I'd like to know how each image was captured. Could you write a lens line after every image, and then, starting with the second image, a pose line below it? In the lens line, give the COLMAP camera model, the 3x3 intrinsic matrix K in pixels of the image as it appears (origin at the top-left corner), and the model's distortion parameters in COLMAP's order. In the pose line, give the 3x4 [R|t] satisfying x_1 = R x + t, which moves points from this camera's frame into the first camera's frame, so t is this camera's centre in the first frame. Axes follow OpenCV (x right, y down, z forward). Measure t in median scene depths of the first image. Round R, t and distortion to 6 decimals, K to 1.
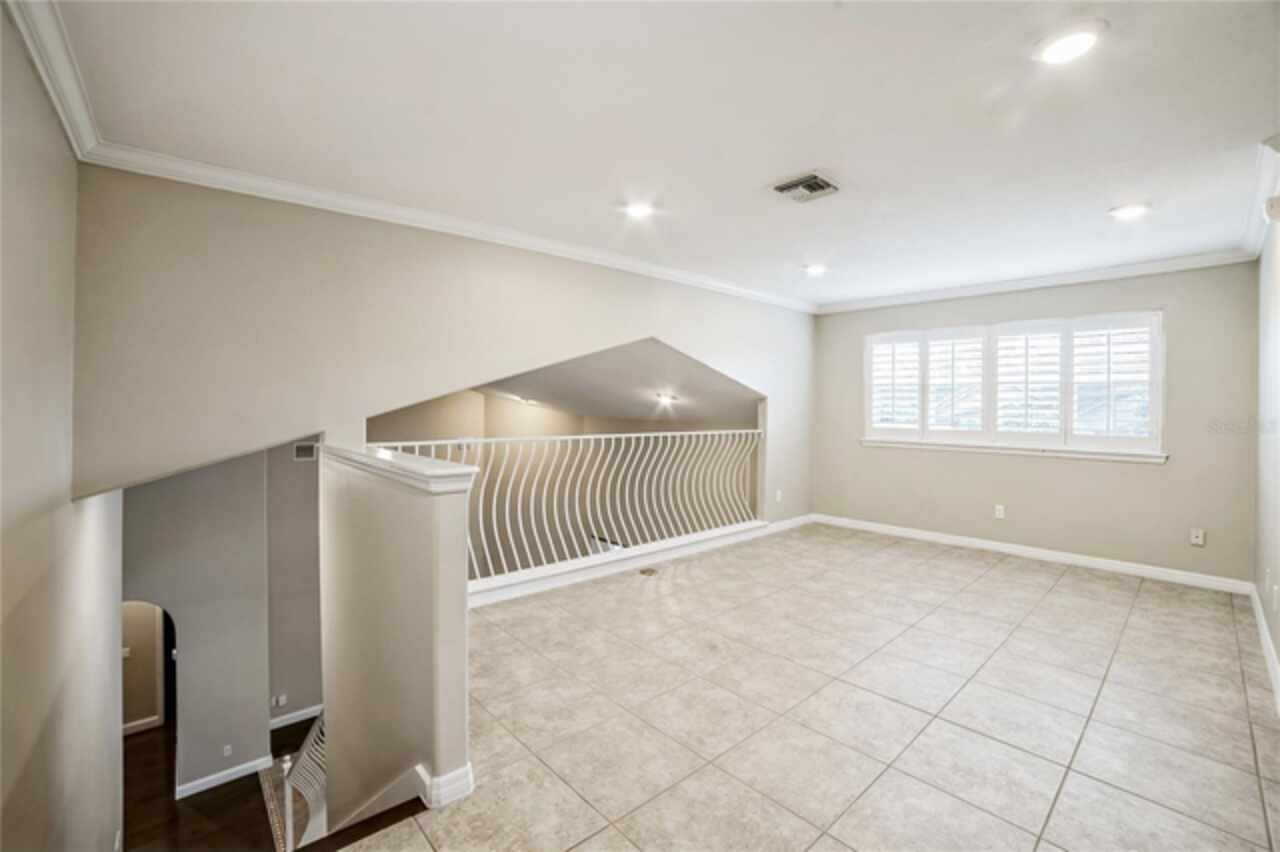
lens RADIAL K [[537.6, 0, 632.0], [0, 537.6, 432.7], [0, 0, 1]] dist [-0.105753, 0.033459]
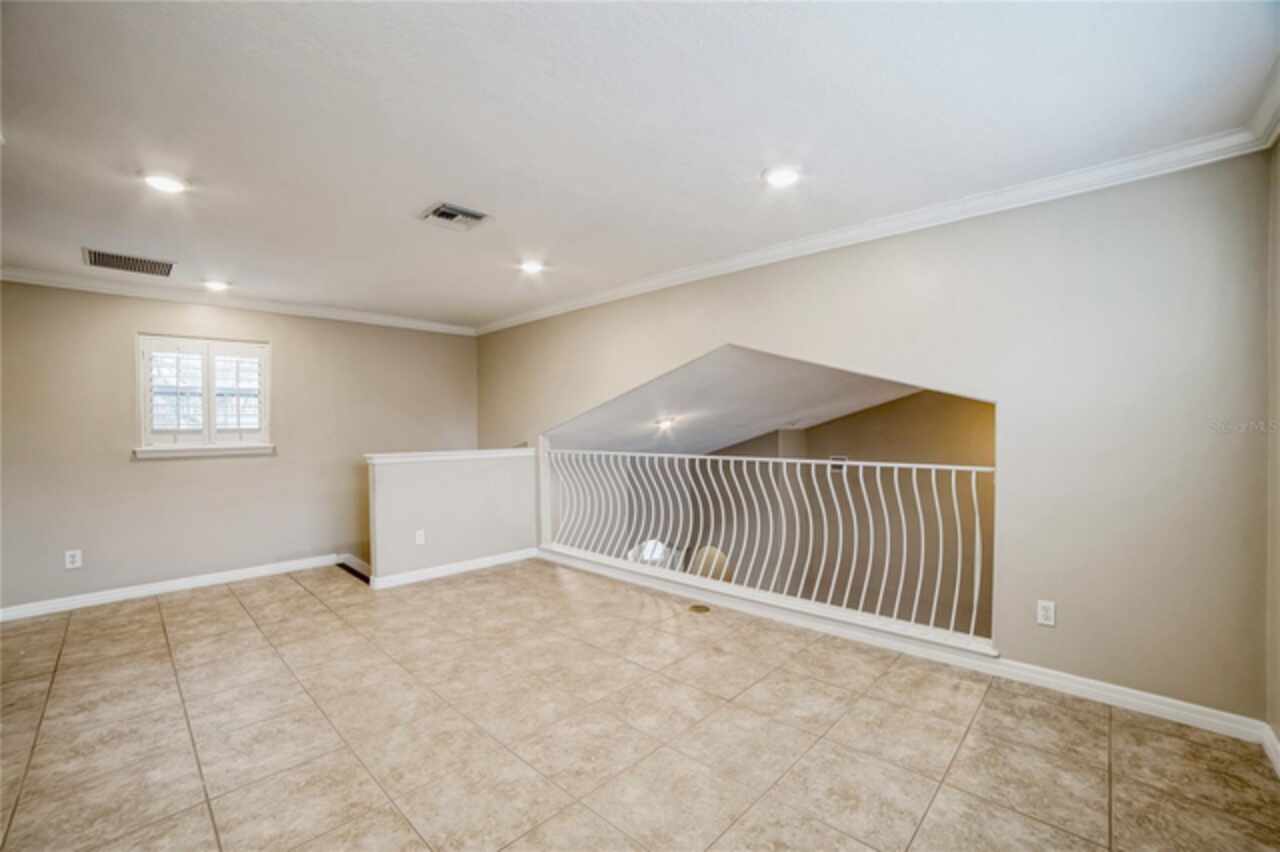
lens RADIAL K [[526.8, 0, 640.0], [0, 526.8, 426.0], [0, 0, 1]] dist [-0.100133, 0.030675]
pose [[0.105950, -0.008884, -0.994332, 1.076206], [-0.040469, 0.999093, -0.013239, -0.039383], [0.993548, 0.041643, 0.105494, 0.955749]]
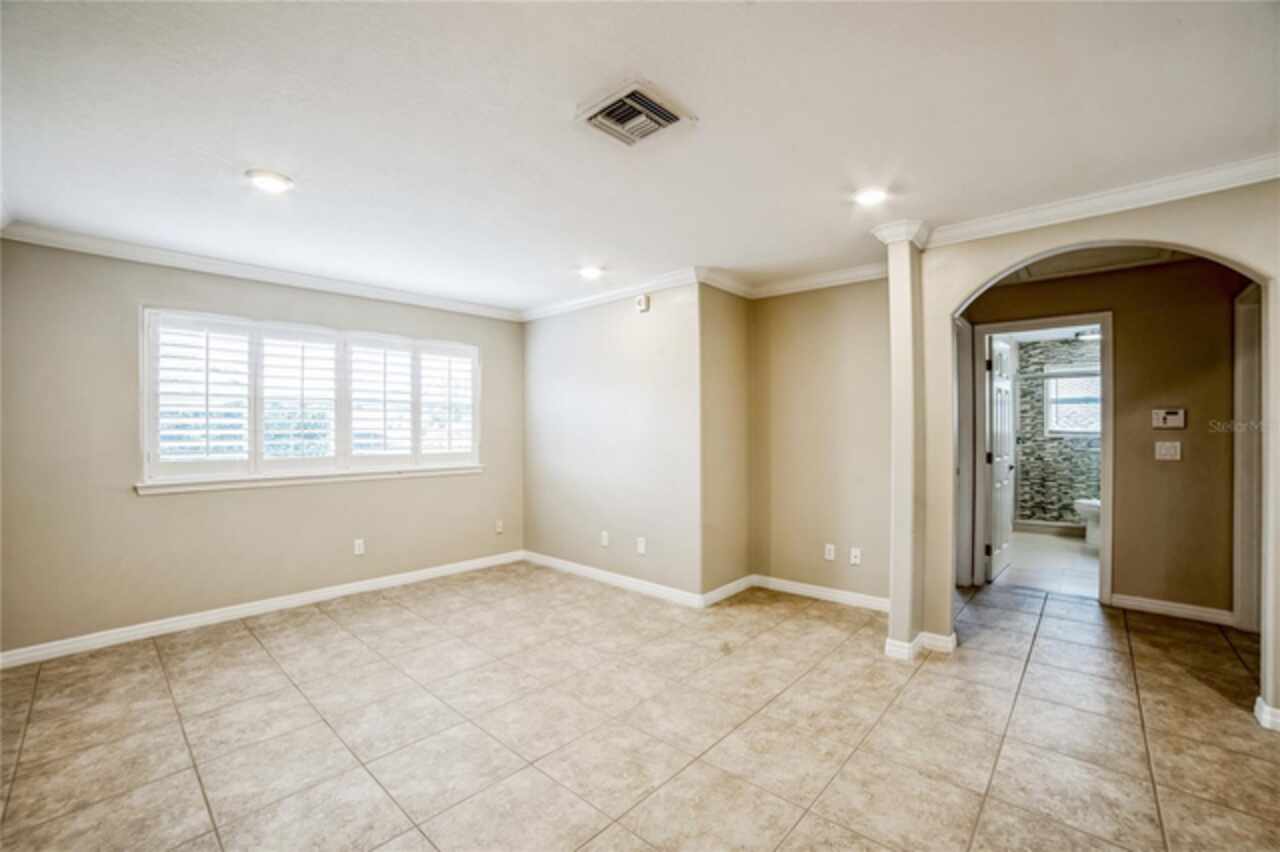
lens RADIAL K [[537.6, 0, 632.0], [0, 537.6, 432.7], [0, 0, 1]] dist [-0.105753, 0.033459]
pose [[-0.110763, -0.007969, 0.993815, -0.281119], [0.053825, 0.998452, 0.014005, -0.036849], [-0.992388, 0.055043, -0.110163, 0.823668]]
